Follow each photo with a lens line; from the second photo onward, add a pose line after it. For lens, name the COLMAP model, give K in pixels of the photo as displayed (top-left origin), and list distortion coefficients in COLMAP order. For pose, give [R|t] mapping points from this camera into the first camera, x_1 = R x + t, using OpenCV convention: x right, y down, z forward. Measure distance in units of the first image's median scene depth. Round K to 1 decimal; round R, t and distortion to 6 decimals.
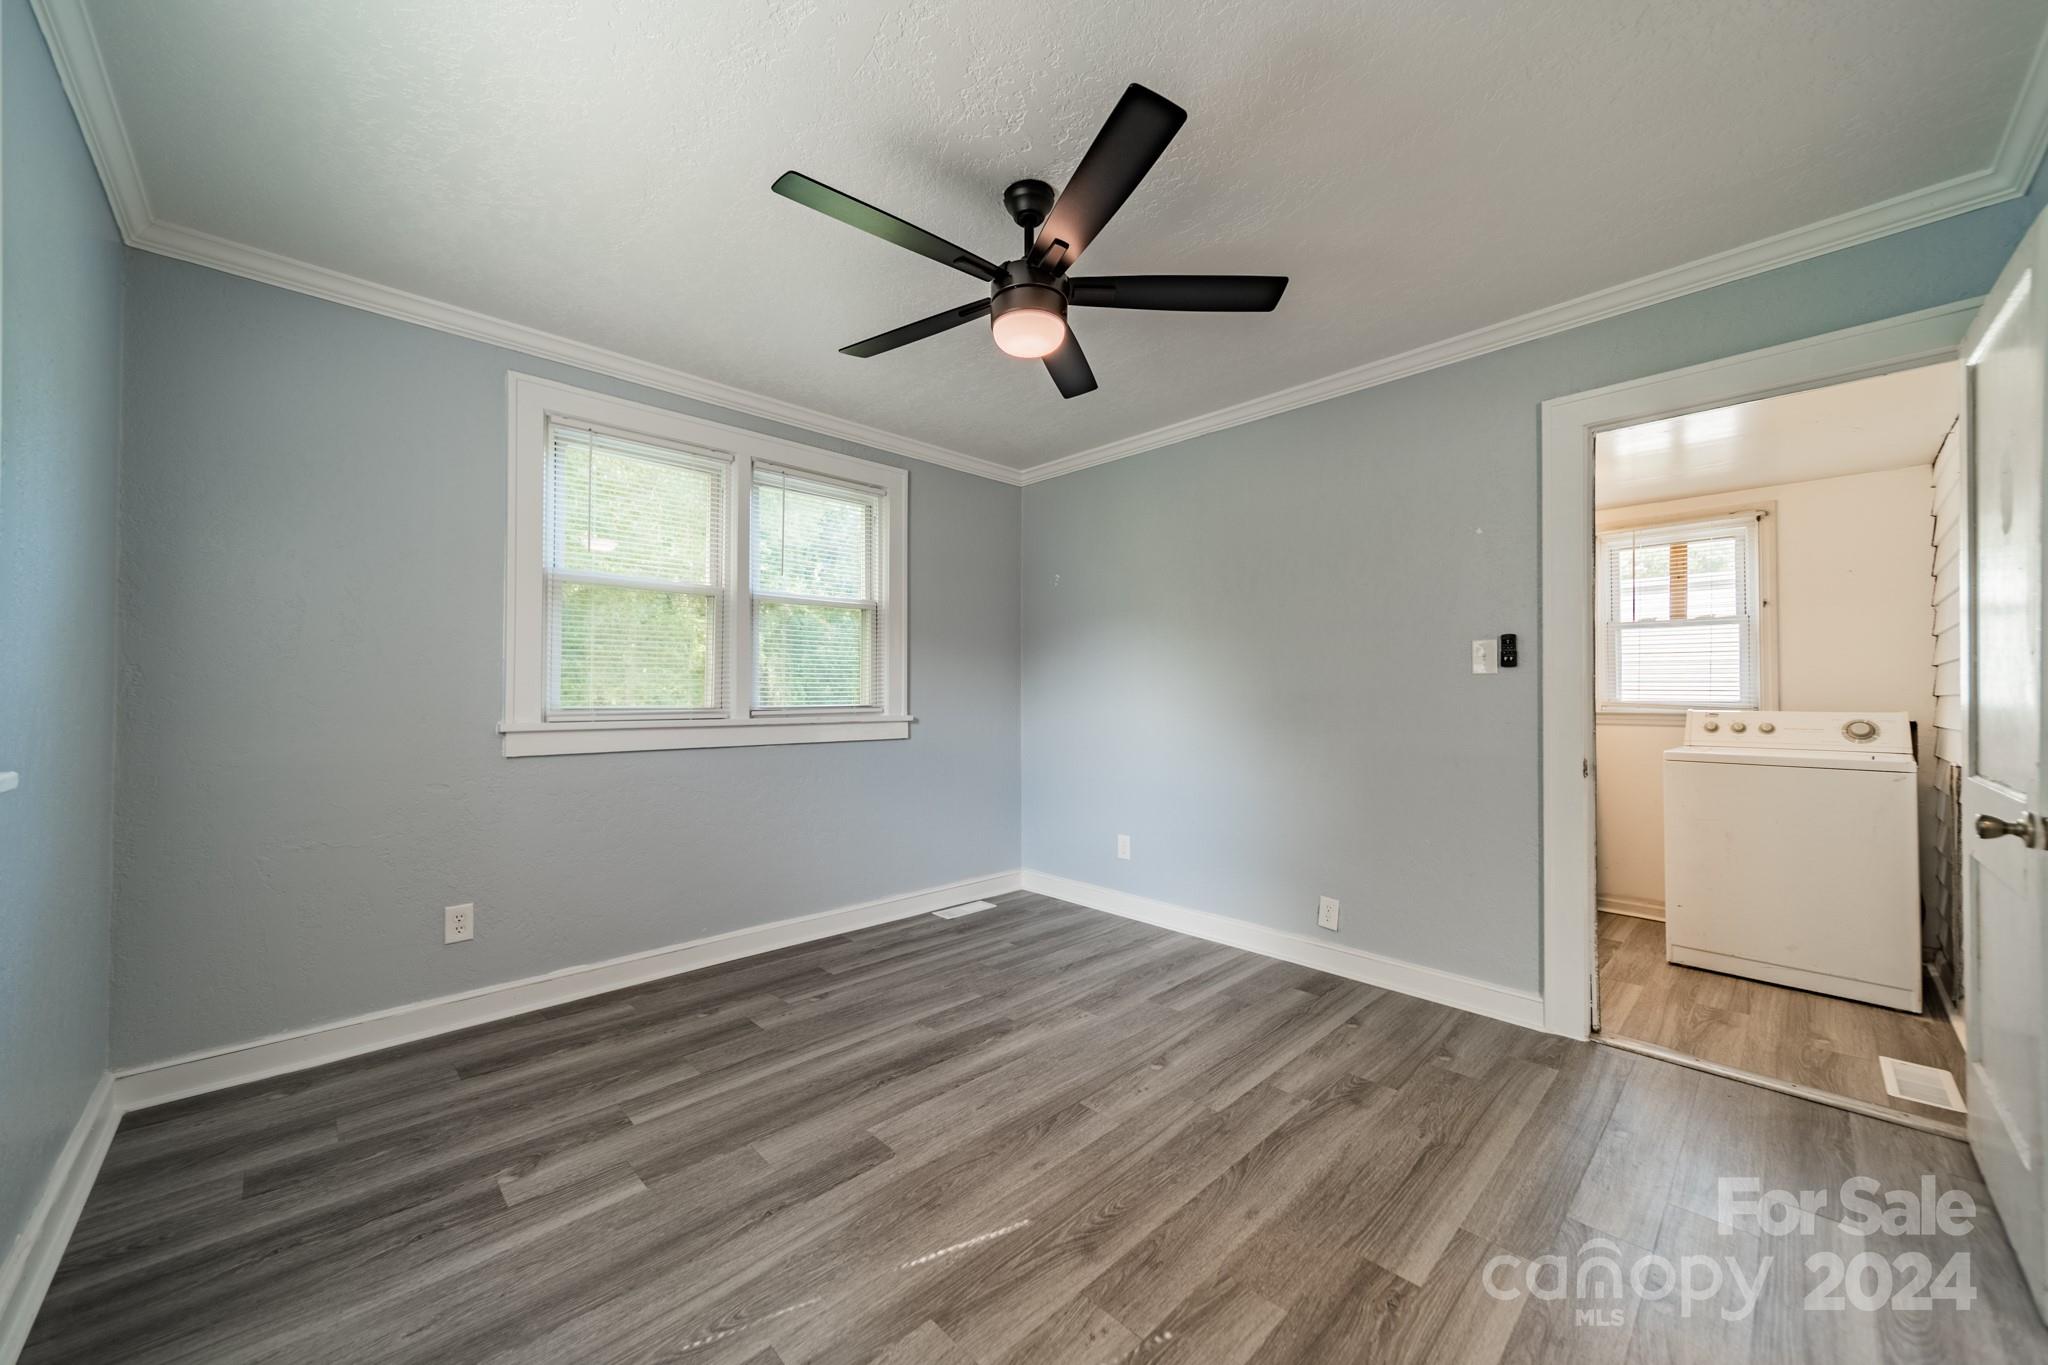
lens RADIAL K [[756.2, 0, 1024.0], [0, 756.2, 682.5], [0, 0, 1]] dist [0.006795, -0.000014]
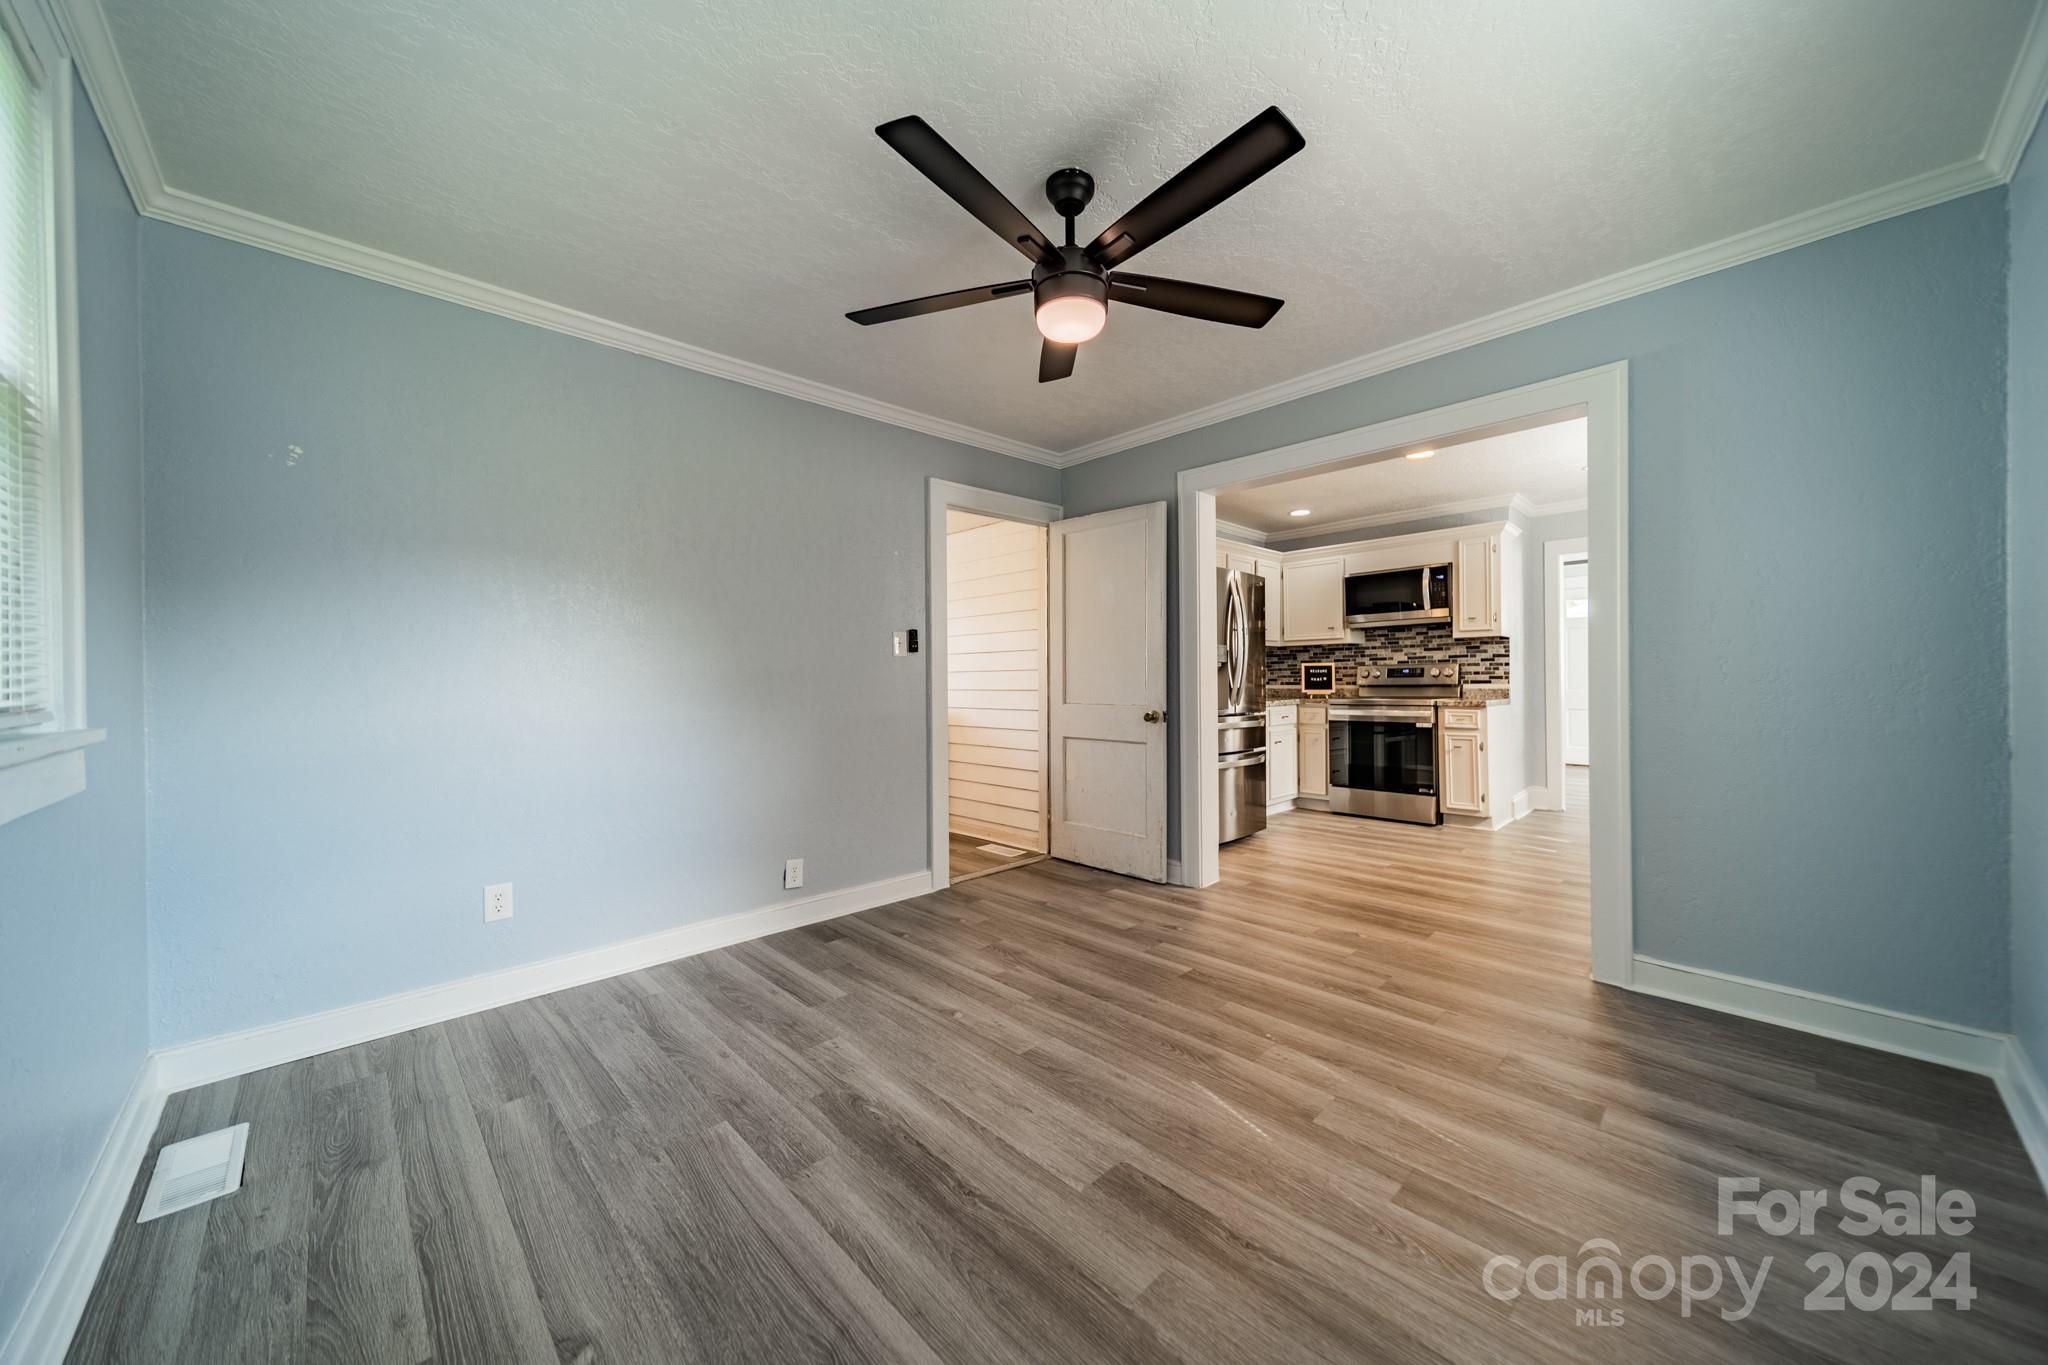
lens RADIAL K [[718.0, 0, 1025.1], [0, 718.0, 678.1], [0, 0, 1]] dist [0.005107, -0.000046]
pose [[0.004824, -0.006033, 0.999970, -0.747943], [-0.007366, 0.999954, 0.006069, 0.019732], [-0.999961, -0.007395, 0.004779, 0.801589]]
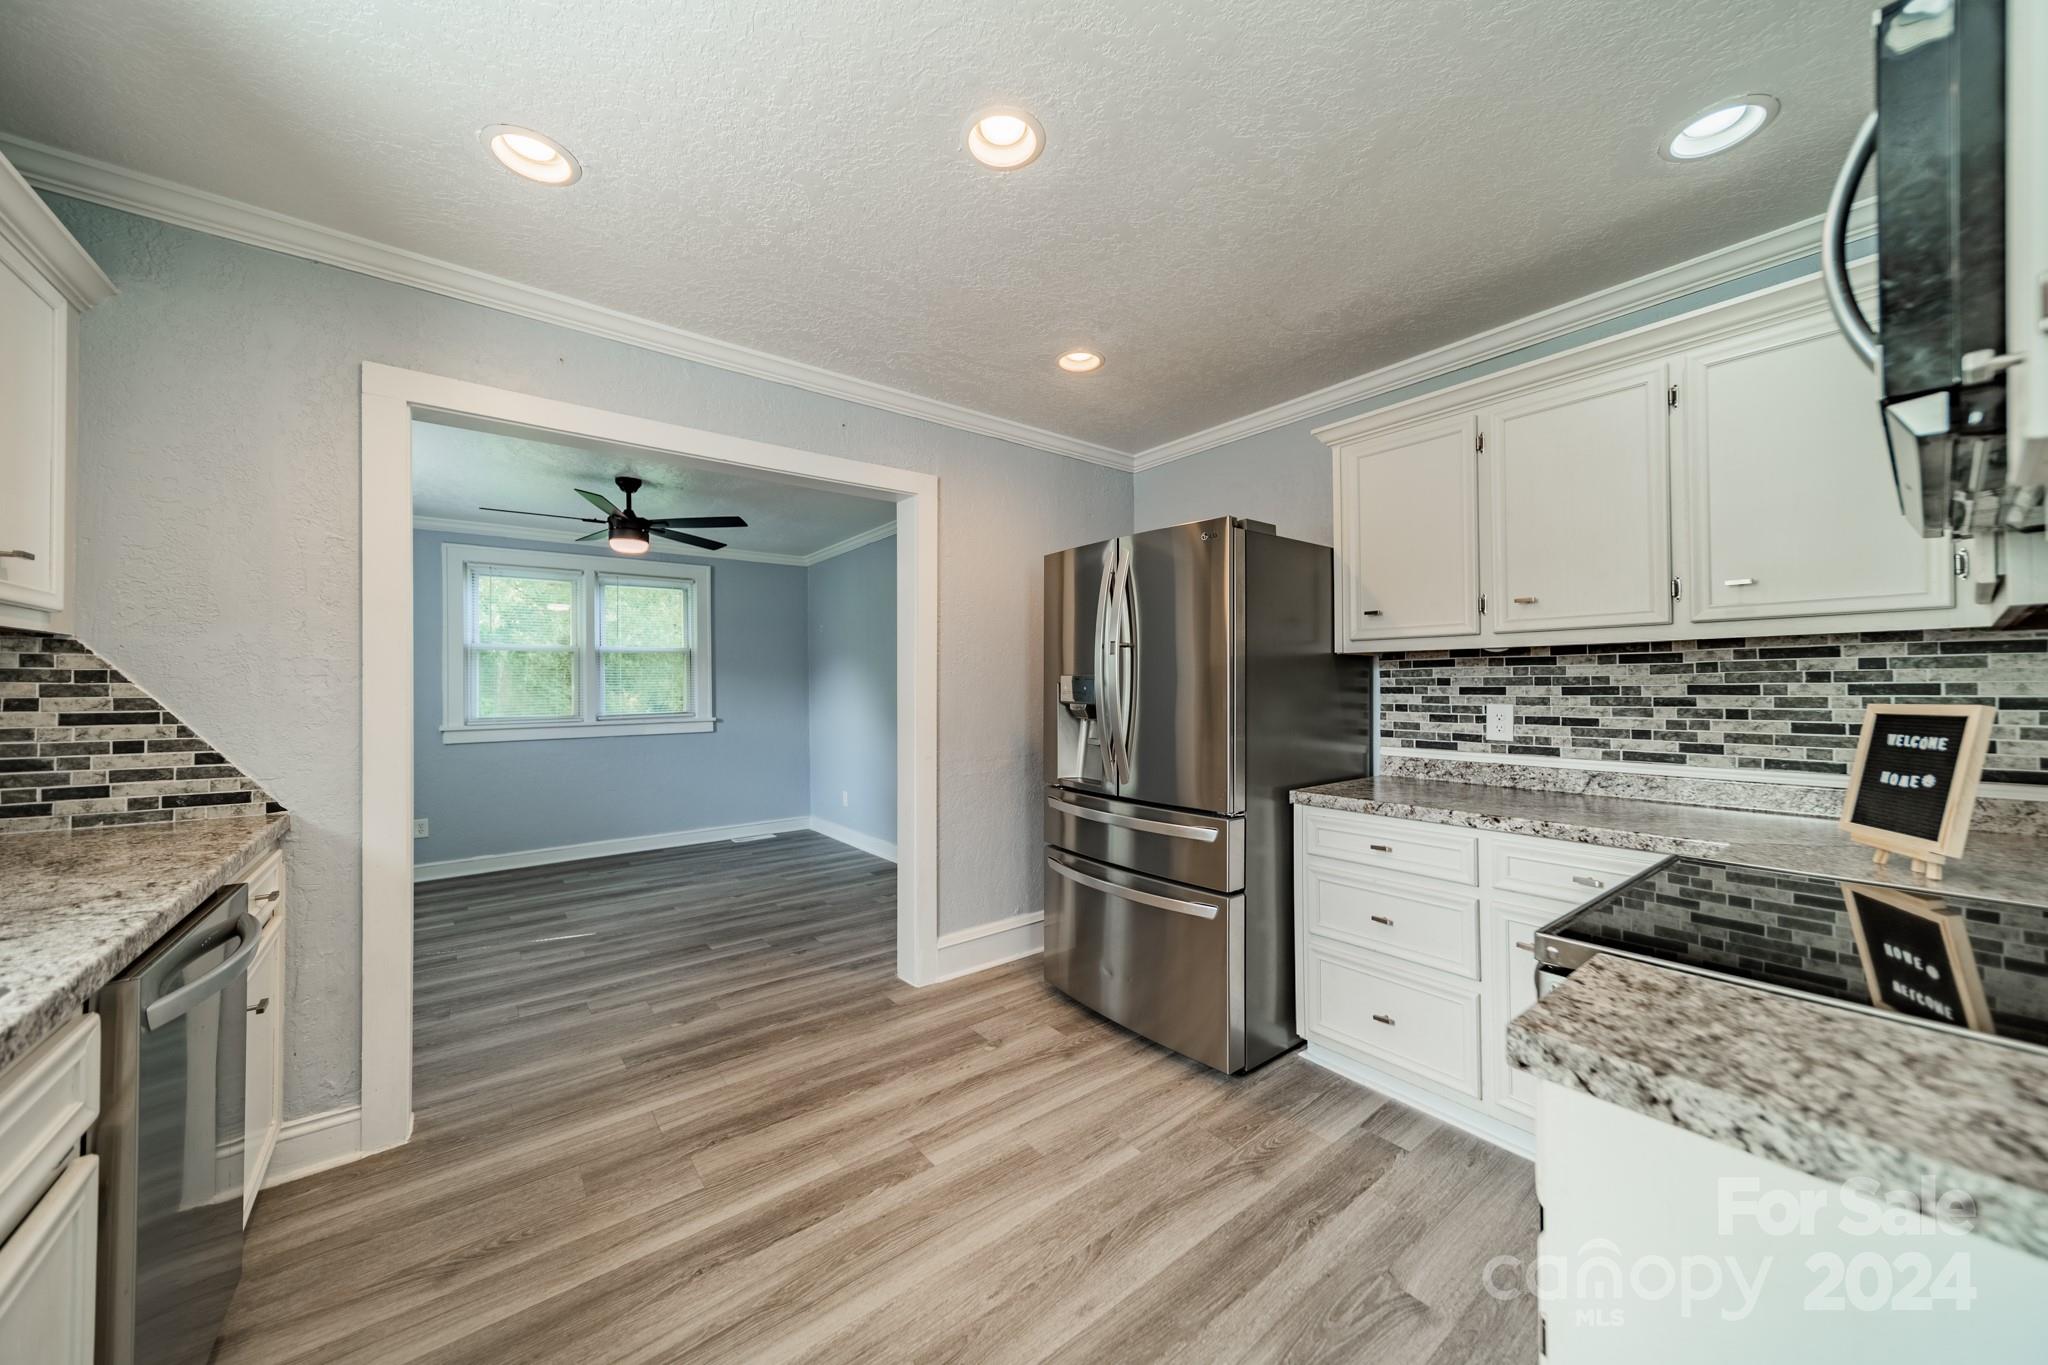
lens RADIAL K [[720.0, 0, 1028.3], [0, 720.0, 680.9], [0, 0, 1]] dist [0.008142, 0.000053]
pose [[0.994930, -0.014983, -0.099451, 1.017554], [0.015777, 0.999850, 0.007211, -0.054172], [0.099328, -0.008744, 0.995016, -0.710919]]
